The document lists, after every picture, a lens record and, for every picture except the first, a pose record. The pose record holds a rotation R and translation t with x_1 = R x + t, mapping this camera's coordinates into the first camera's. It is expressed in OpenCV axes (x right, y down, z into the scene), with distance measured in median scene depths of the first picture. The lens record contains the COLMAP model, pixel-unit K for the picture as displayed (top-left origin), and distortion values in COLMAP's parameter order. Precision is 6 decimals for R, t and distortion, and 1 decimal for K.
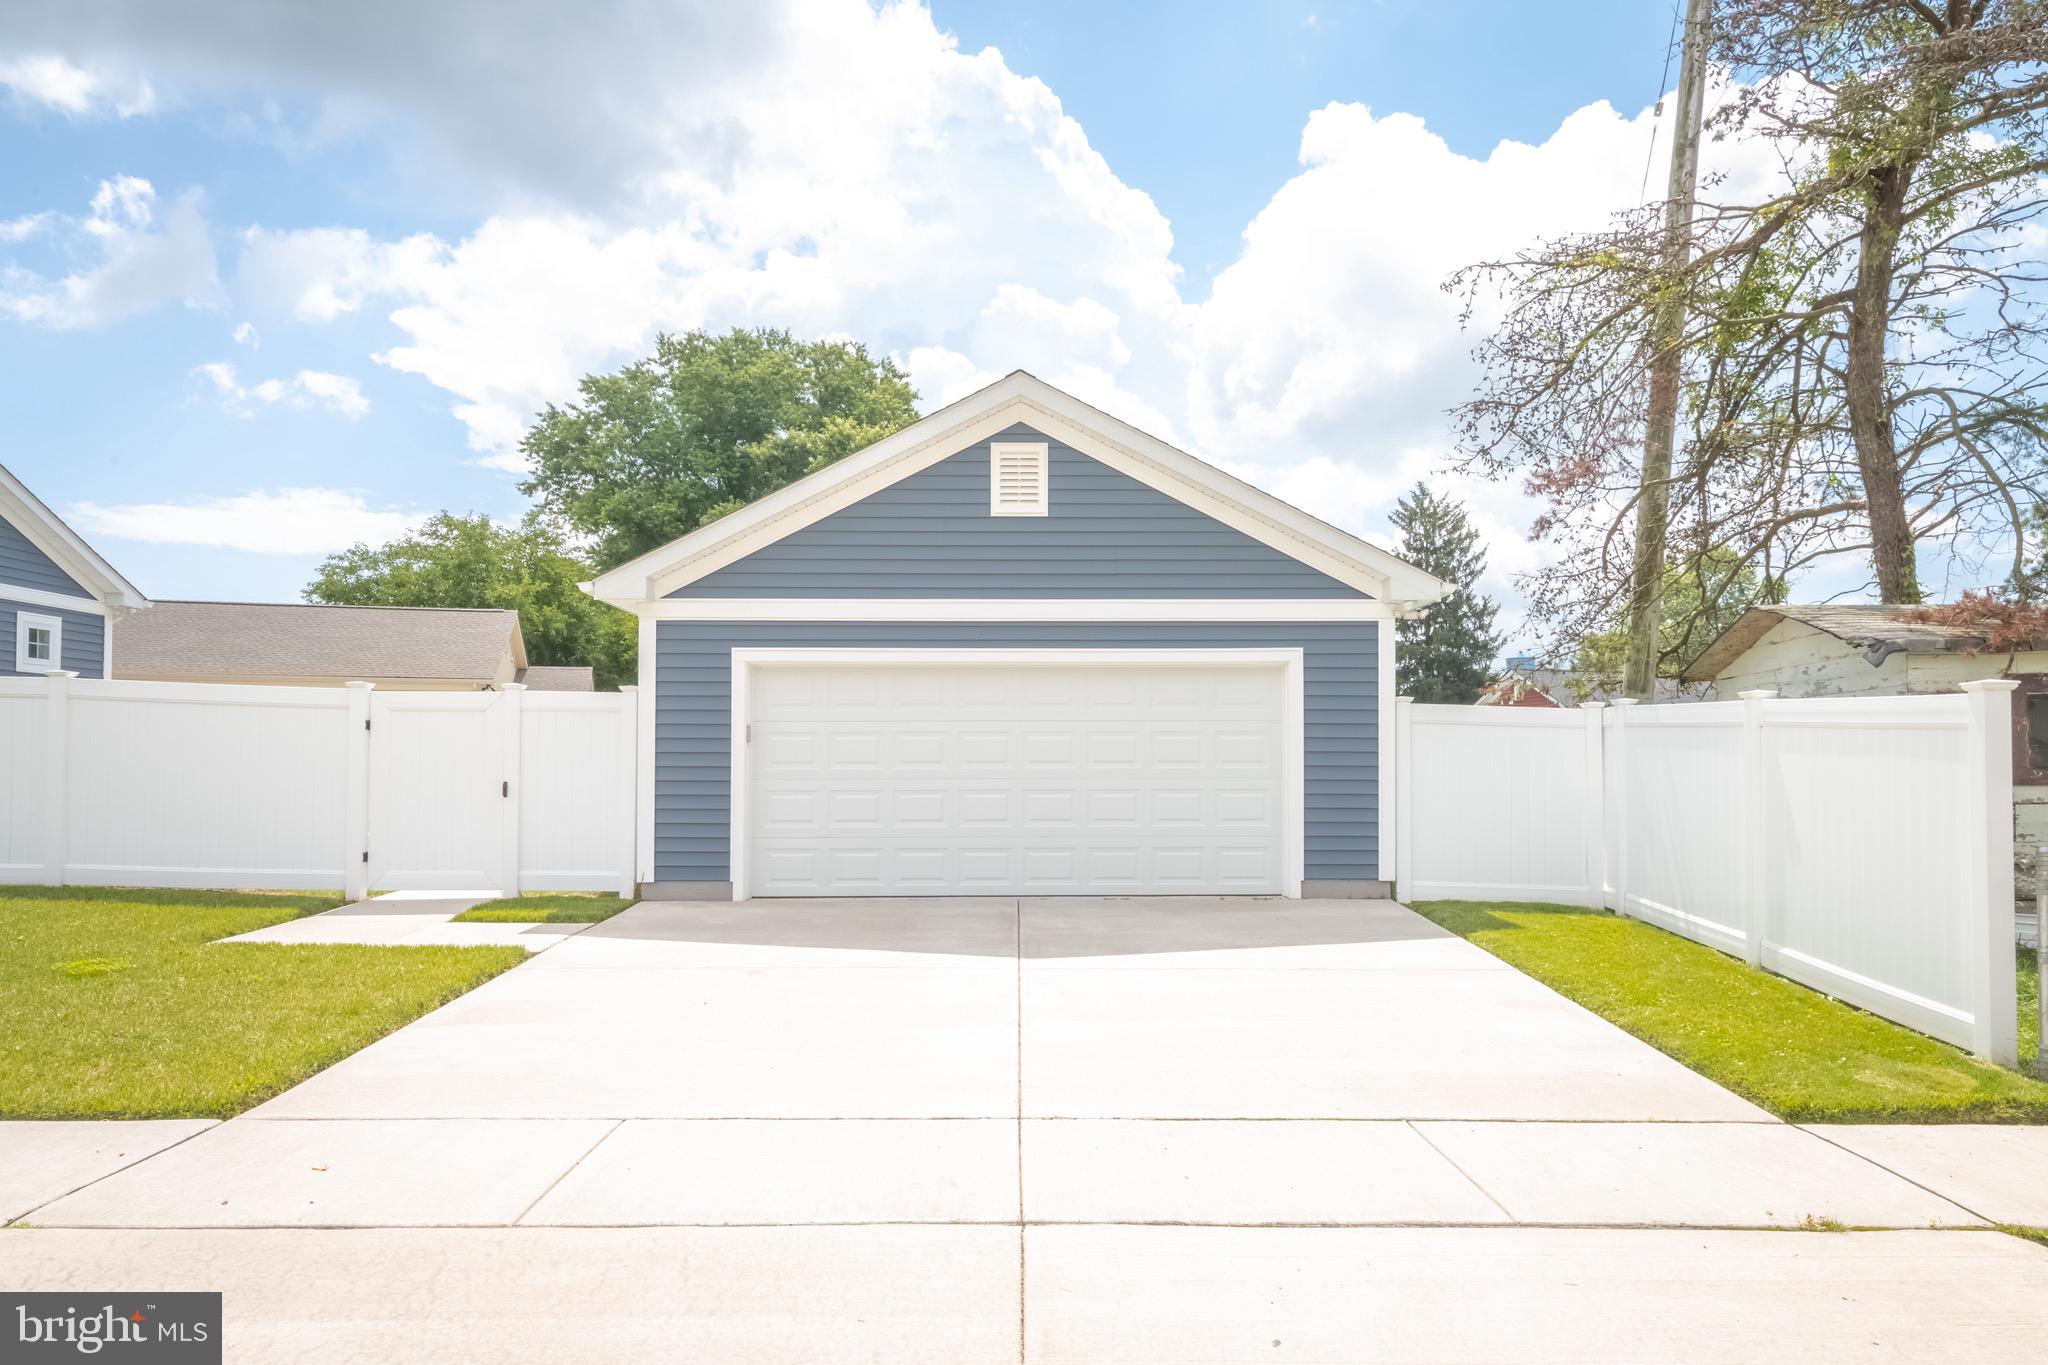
lens RADIAL K [[1315.8, 0, 1019.0], [0, 1315.8, 718.2], [0, 0, 1]] dist [0.018523, 0.002608]
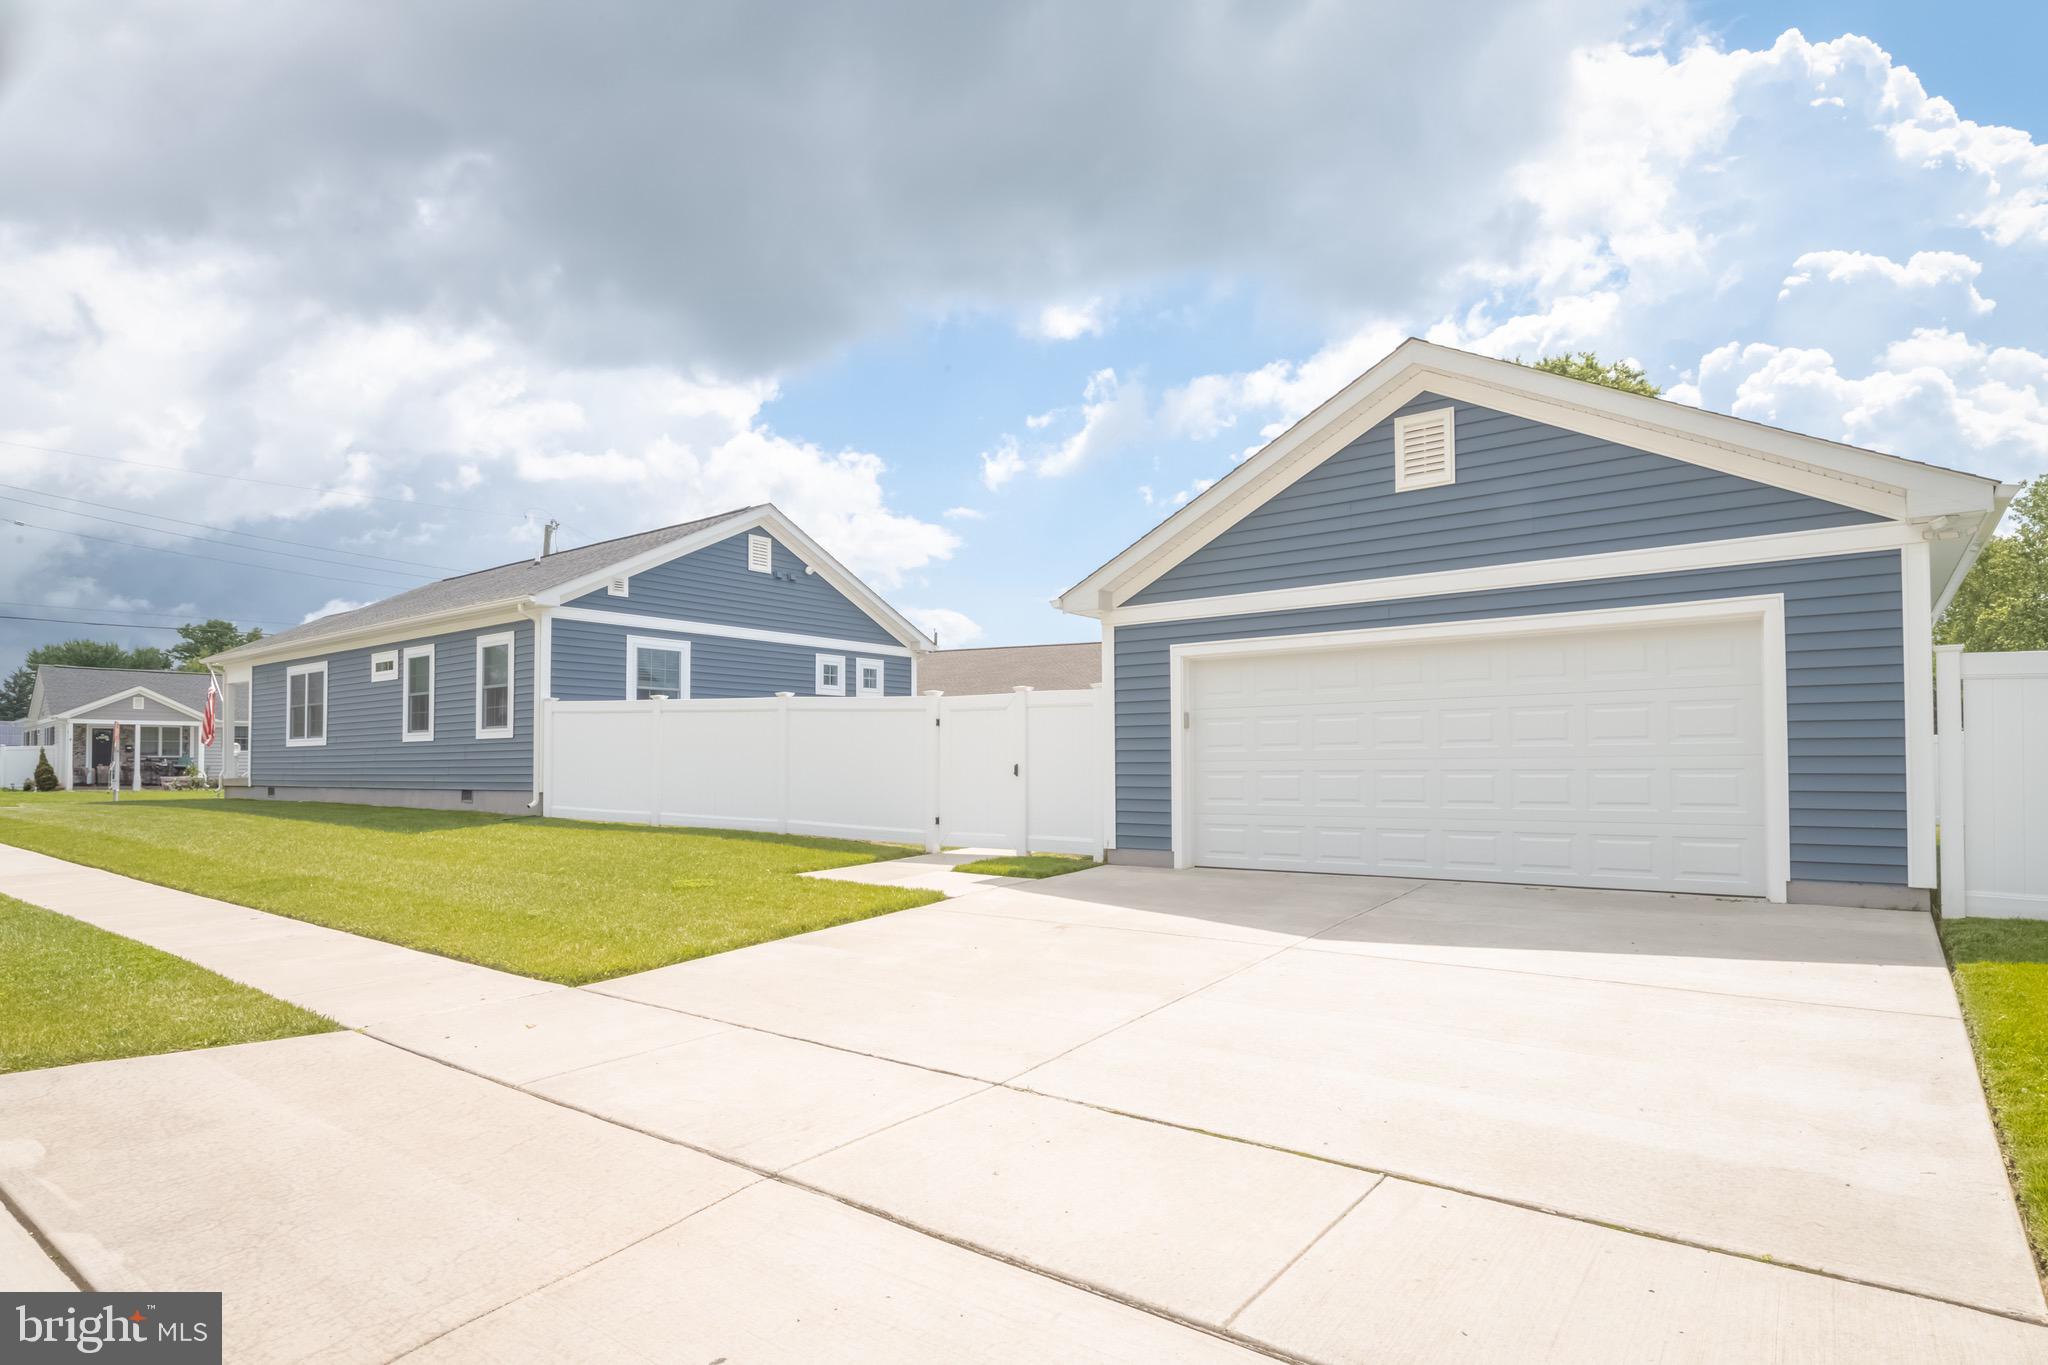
lens RADIAL K [[1095.2, 0, 1022.1], [0, 1095.2, 723.1], [0, 0, 1]] dist [0.001156, -0.001778]
pose [[0.782786, -0.028978, -0.621616, 0.267776], [0.028701, 0.999533, -0.010453, 0.019974], [0.621629, -0.009659, 0.783252, 0.182920]]
